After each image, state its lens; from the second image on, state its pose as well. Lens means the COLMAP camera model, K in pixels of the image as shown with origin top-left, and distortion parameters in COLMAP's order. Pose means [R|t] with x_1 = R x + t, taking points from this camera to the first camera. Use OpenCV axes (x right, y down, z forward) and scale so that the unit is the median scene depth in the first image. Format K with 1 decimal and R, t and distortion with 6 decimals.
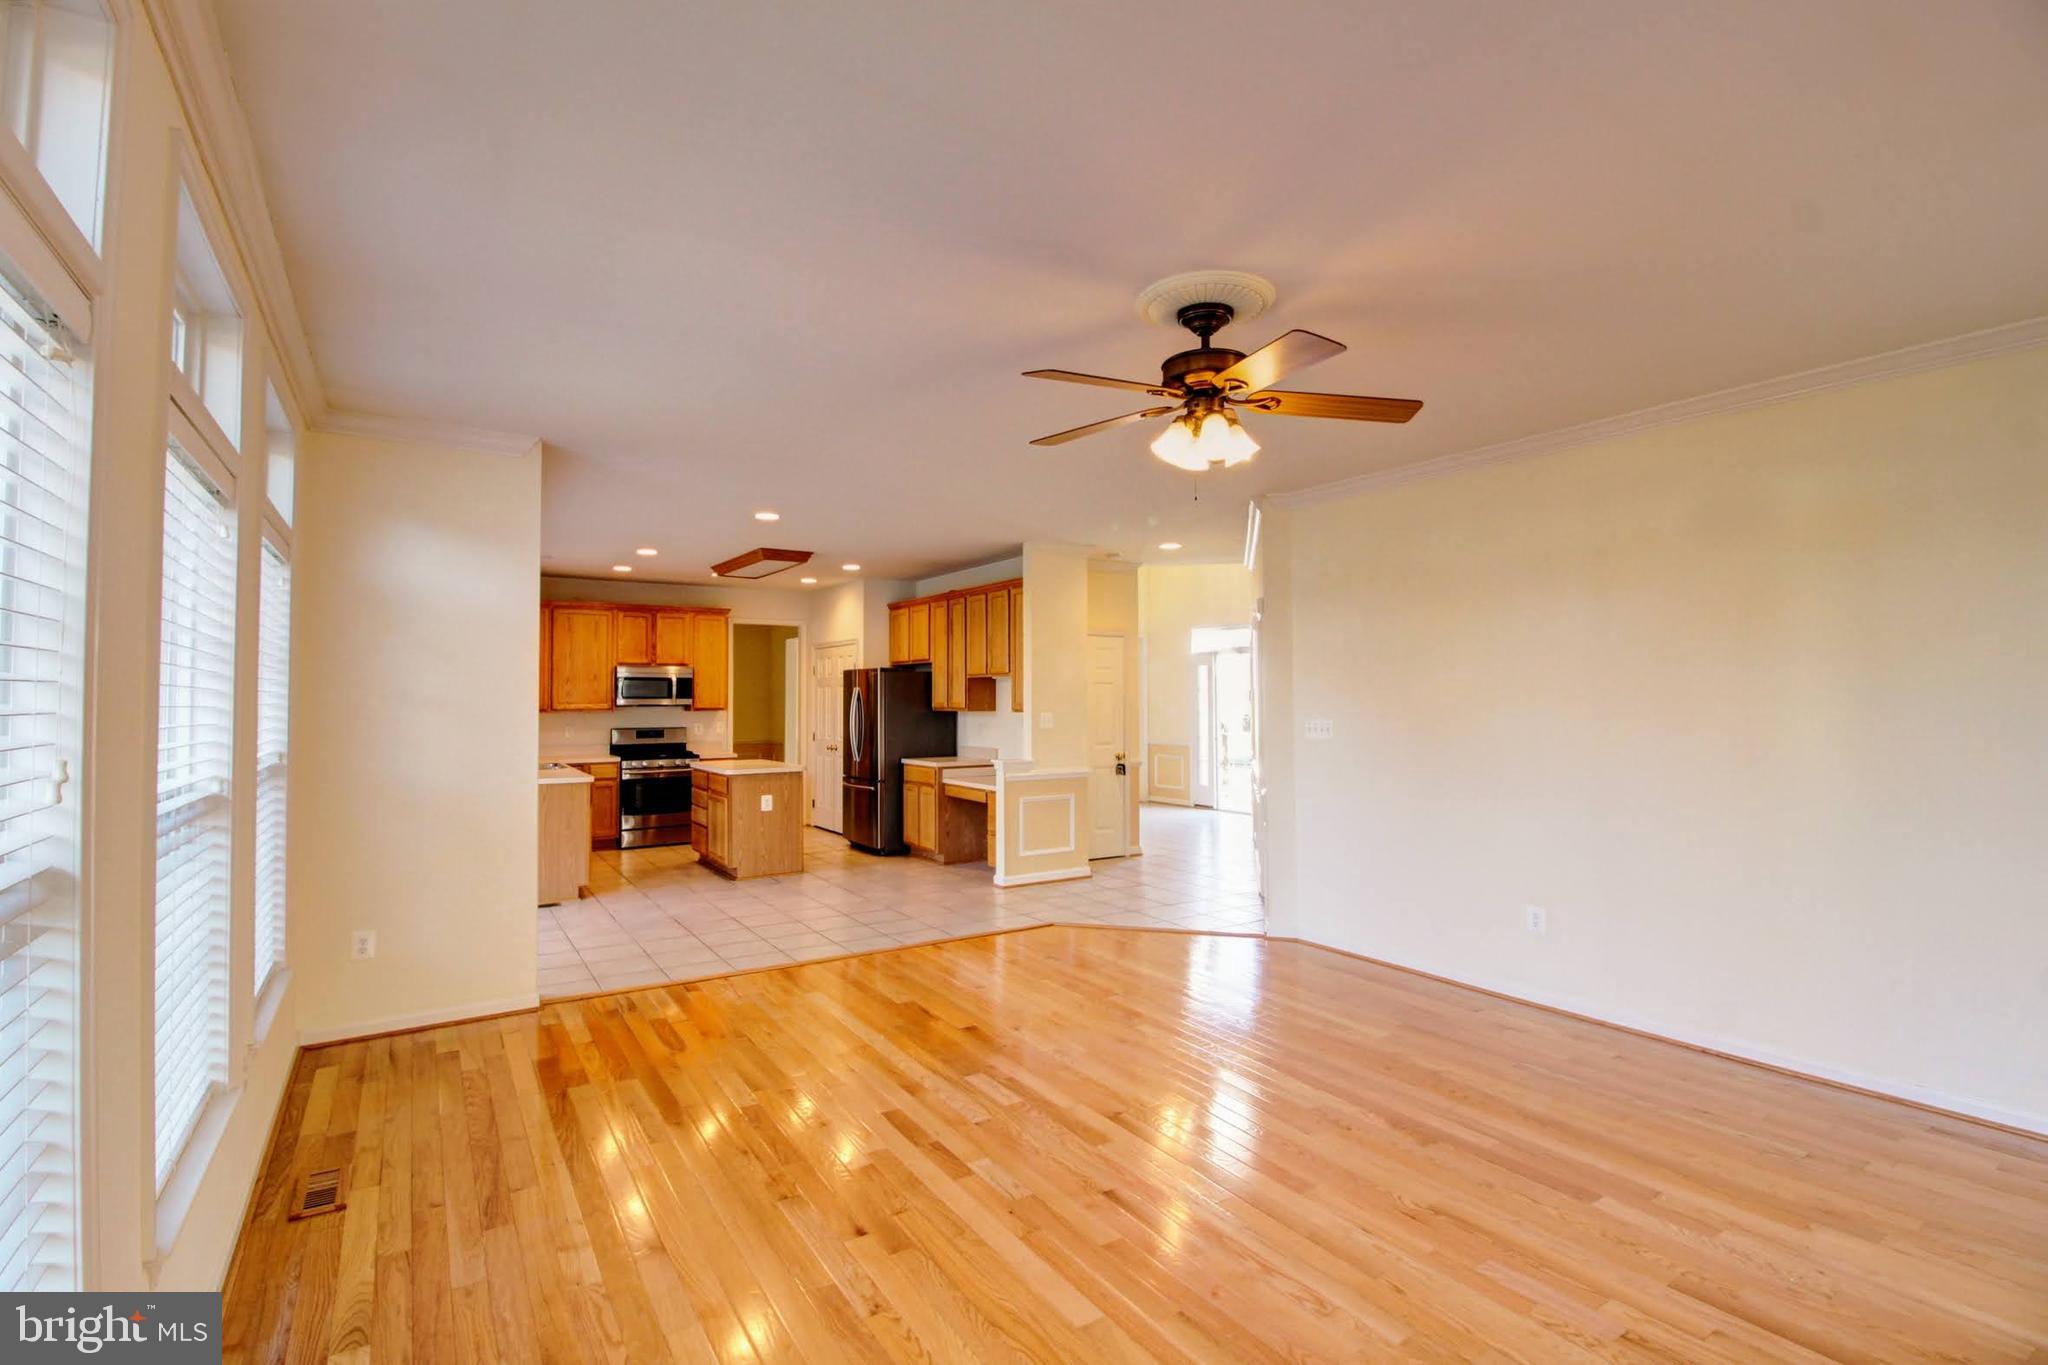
lens RADIAL K [[951.0, 0, 1021.5], [0, 951.0, 663.8], [0, 0, 1]] dist [0.002246, -0.018432]
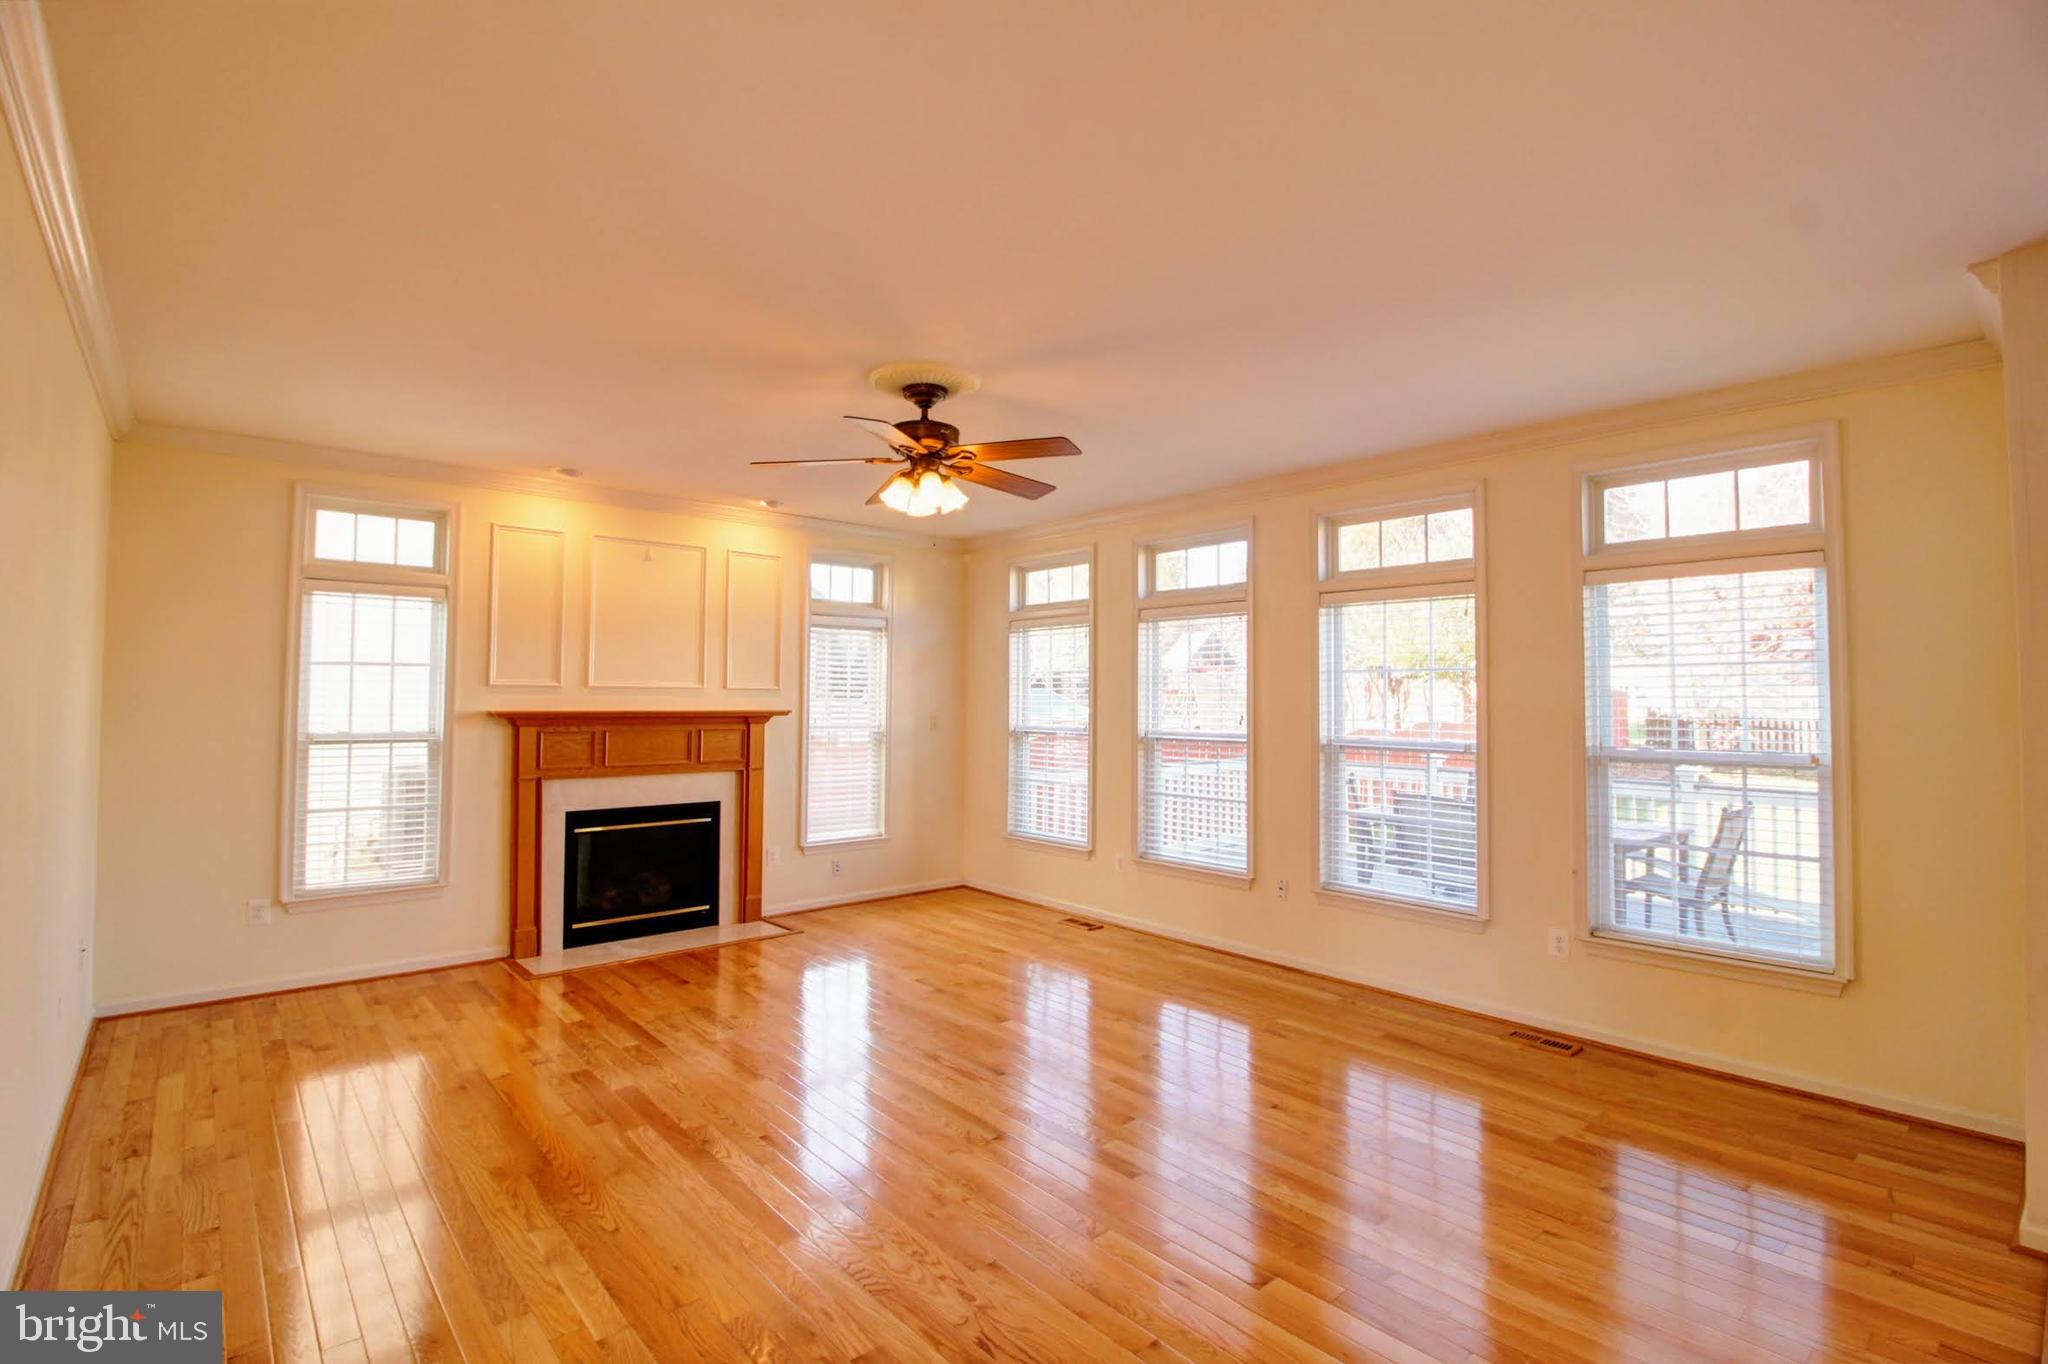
lens RADIAL K [[951.0, 0, 1021.5], [0, 951.0, 663.3], [0, 0, 1]] dist [0.002246, -0.018432]
pose [[-0.989210, -0.009586, -0.146193, 0.083492], [0.001229, 0.997279, -0.073709, 0.027215], [0.146502, -0.073093, -0.986506, 0.736541]]
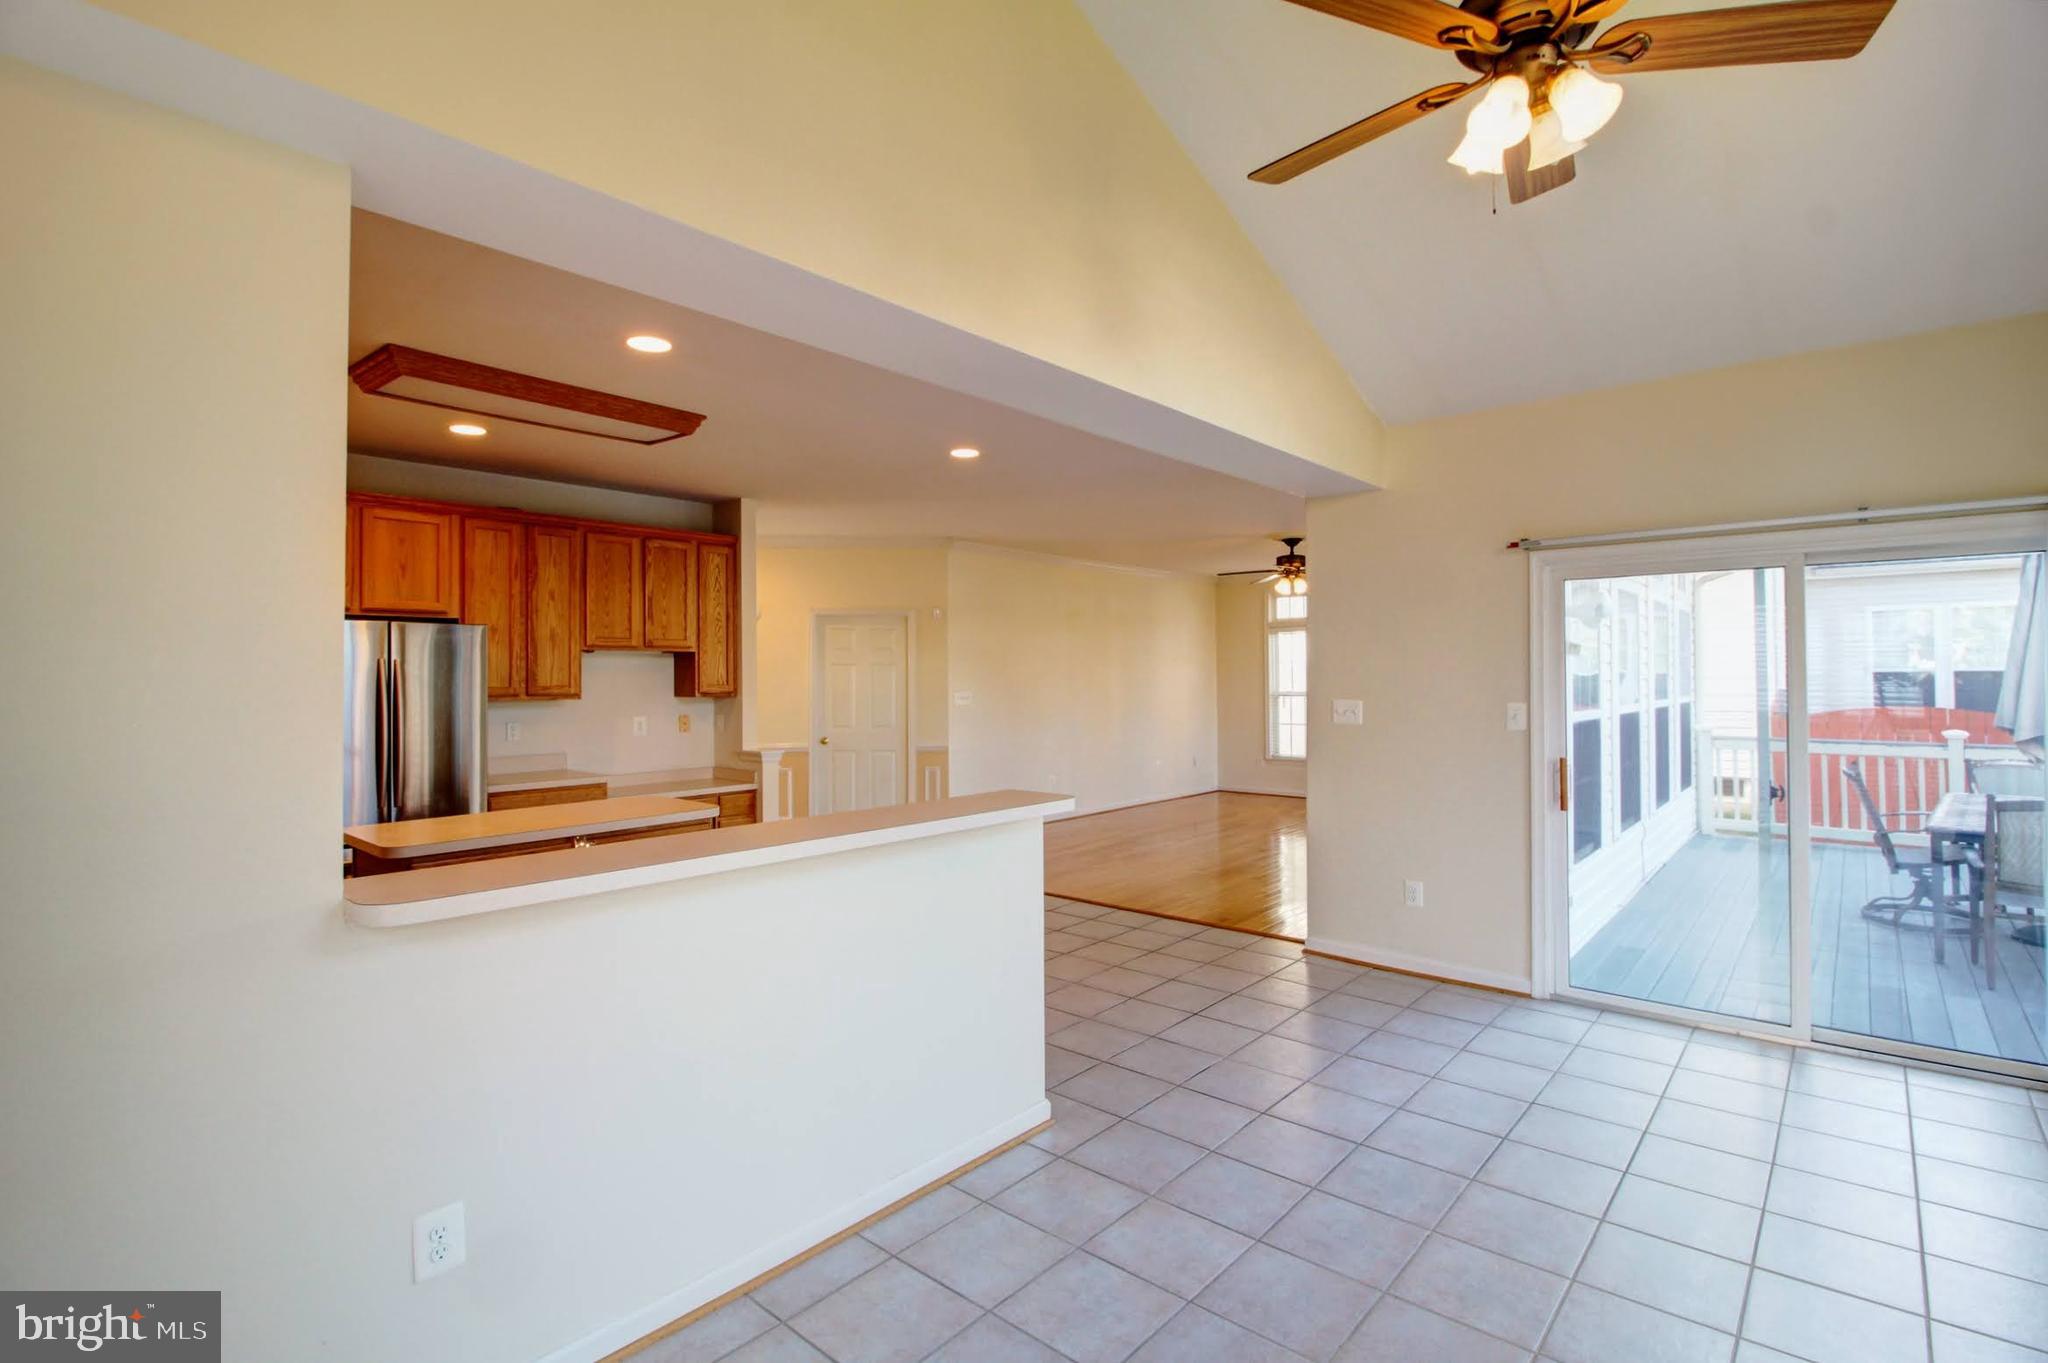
lens RADIAL K [[951.0, 0, 1021.5], [0, 951.0, 662.8], [0, 0, 1]] dist [0.002246, -0.018432]
pose [[-0.267940, 0.020777, 0.963211, -0.763311], [-0.027369, 0.999200, -0.029166, 0.033781], [-0.963047, -0.034177, -0.267157, 0.840357]]
